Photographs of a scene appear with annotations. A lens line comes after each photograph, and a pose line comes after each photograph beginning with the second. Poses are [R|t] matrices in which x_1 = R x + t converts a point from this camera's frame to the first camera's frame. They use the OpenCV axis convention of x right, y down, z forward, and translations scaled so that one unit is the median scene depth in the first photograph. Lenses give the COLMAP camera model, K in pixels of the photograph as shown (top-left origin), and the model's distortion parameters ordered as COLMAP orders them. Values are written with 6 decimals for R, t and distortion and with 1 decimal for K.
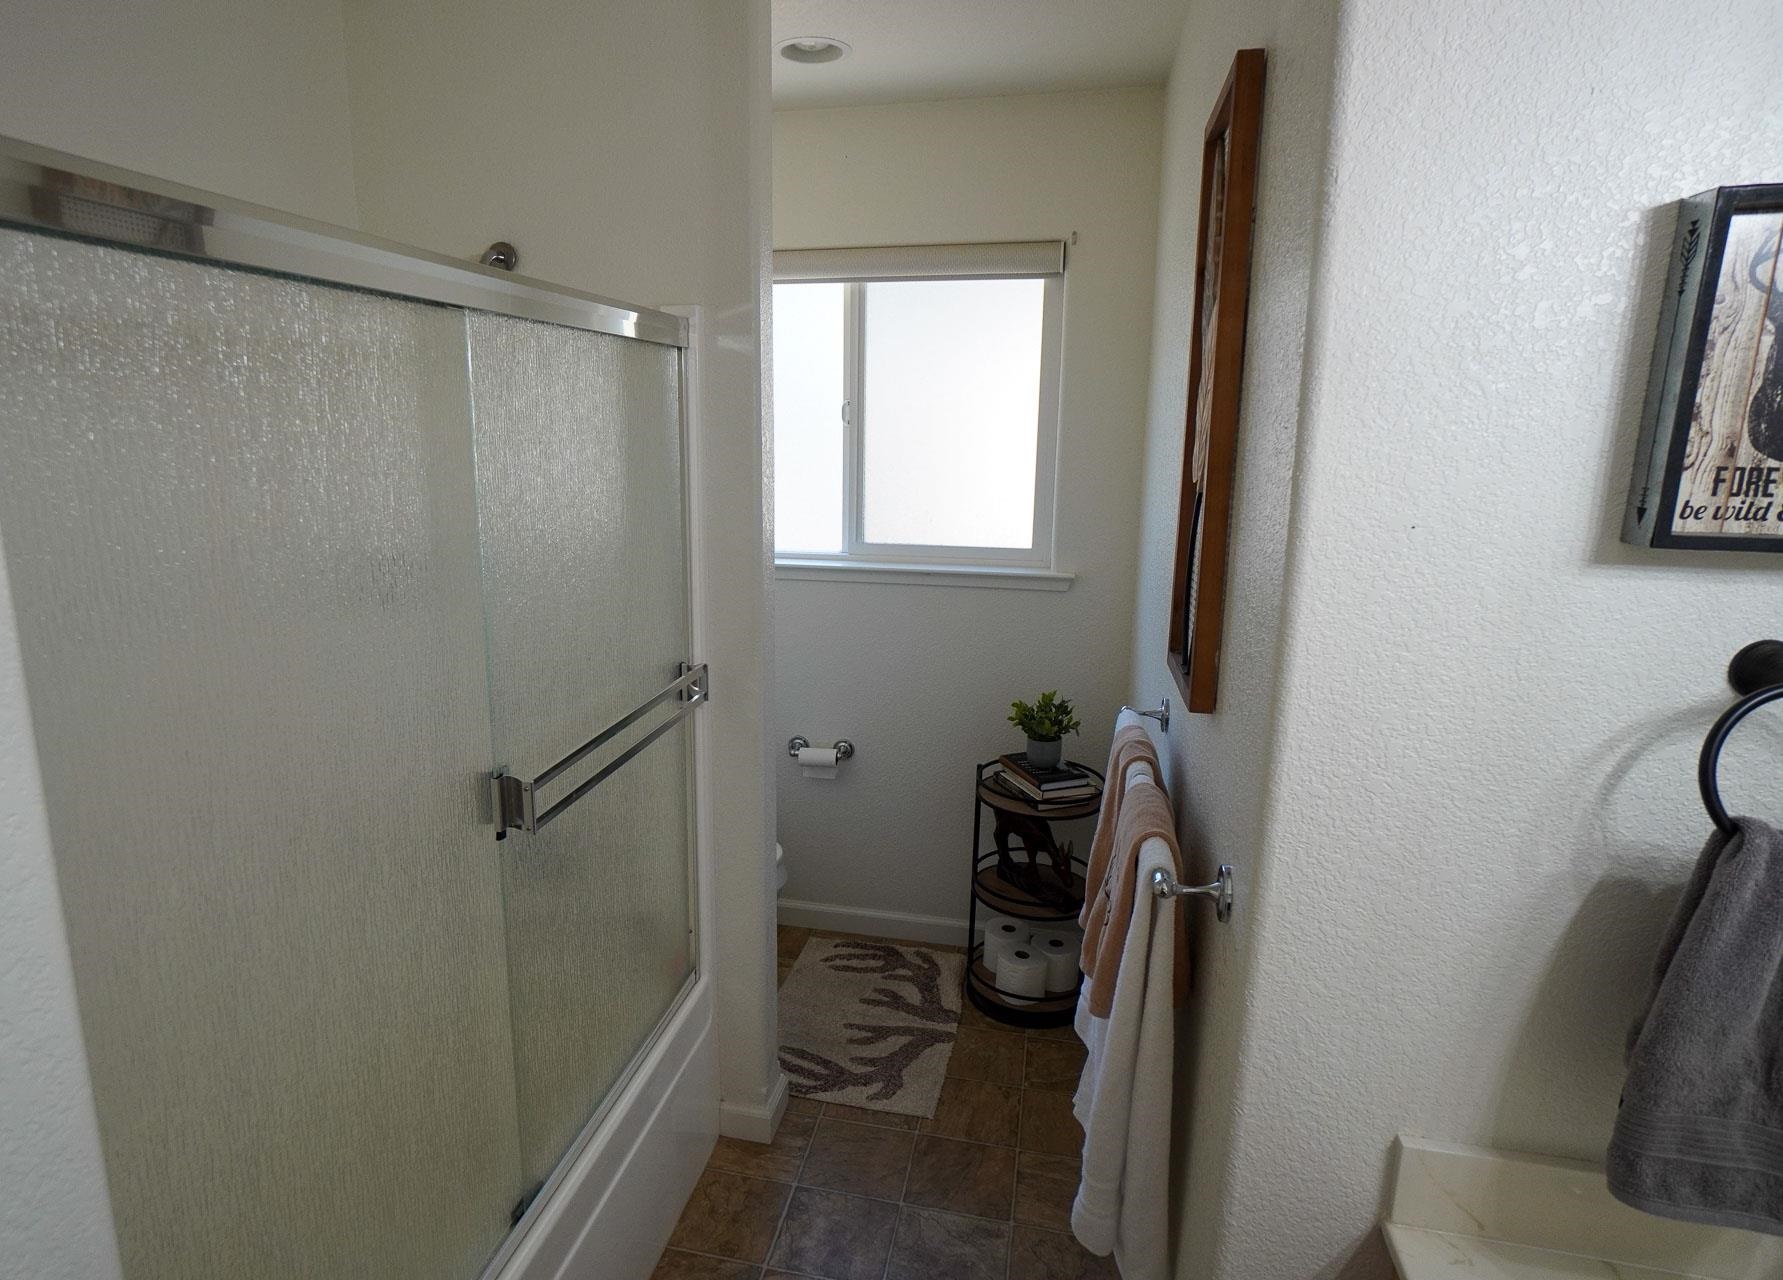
lens RADIAL K [[1030.6, 0, 803.2], [0, 1030.6, 645.0], [0, 0, 1]] dist [-0.046111, 0.024800]
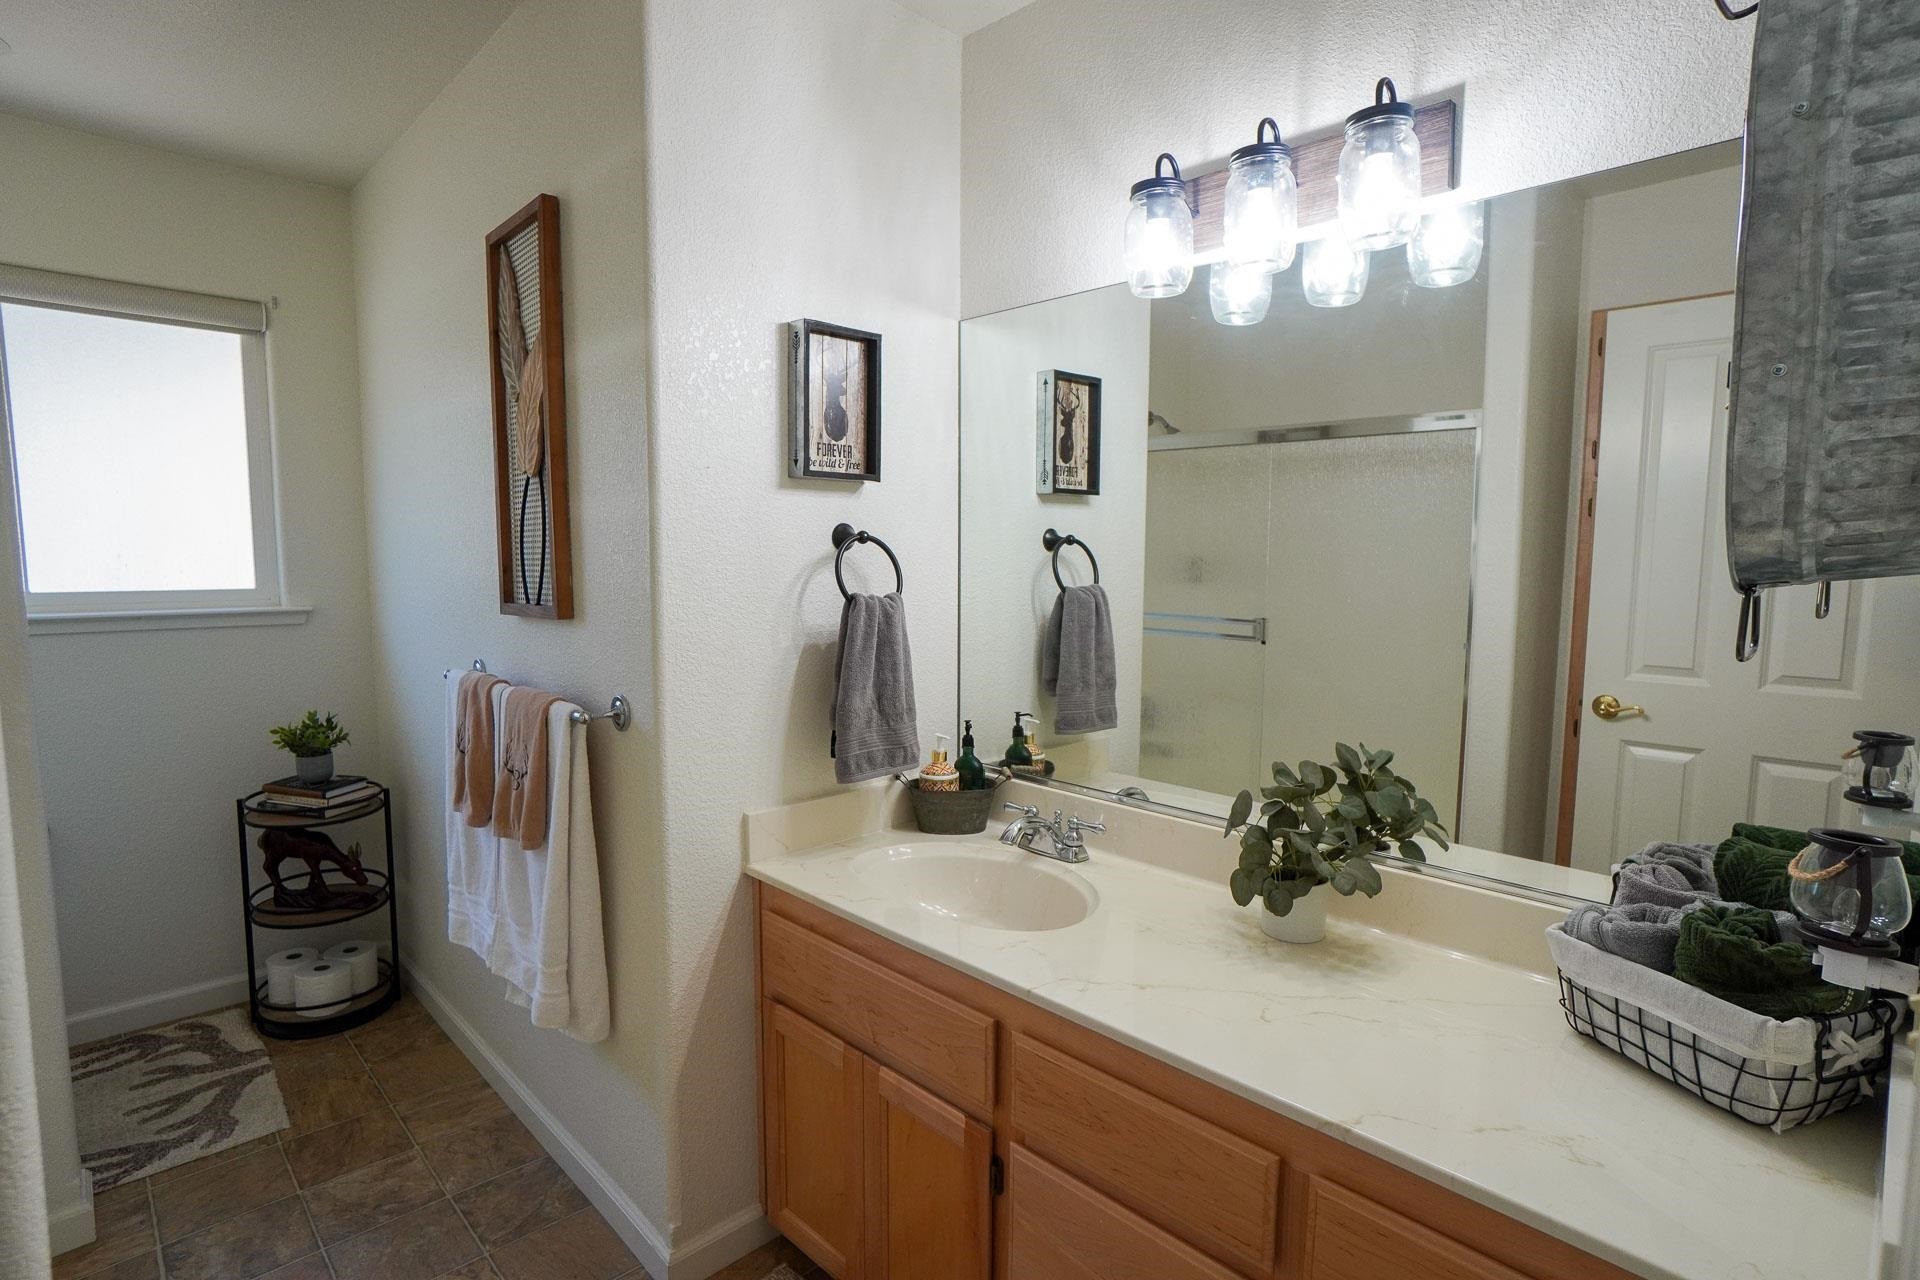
lens RADIAL K [[971.3, 0, 954.8], [0, 971.3, 645.2], [0, 0, 1]] dist [-0.045556, 0.023367]
pose [[0.525787, -0.079834, 0.846862, -0.257760], [0.175852, 0.984280, -0.016392, 0.116017], [-0.832241, 0.157540, 0.531561, -0.105784]]
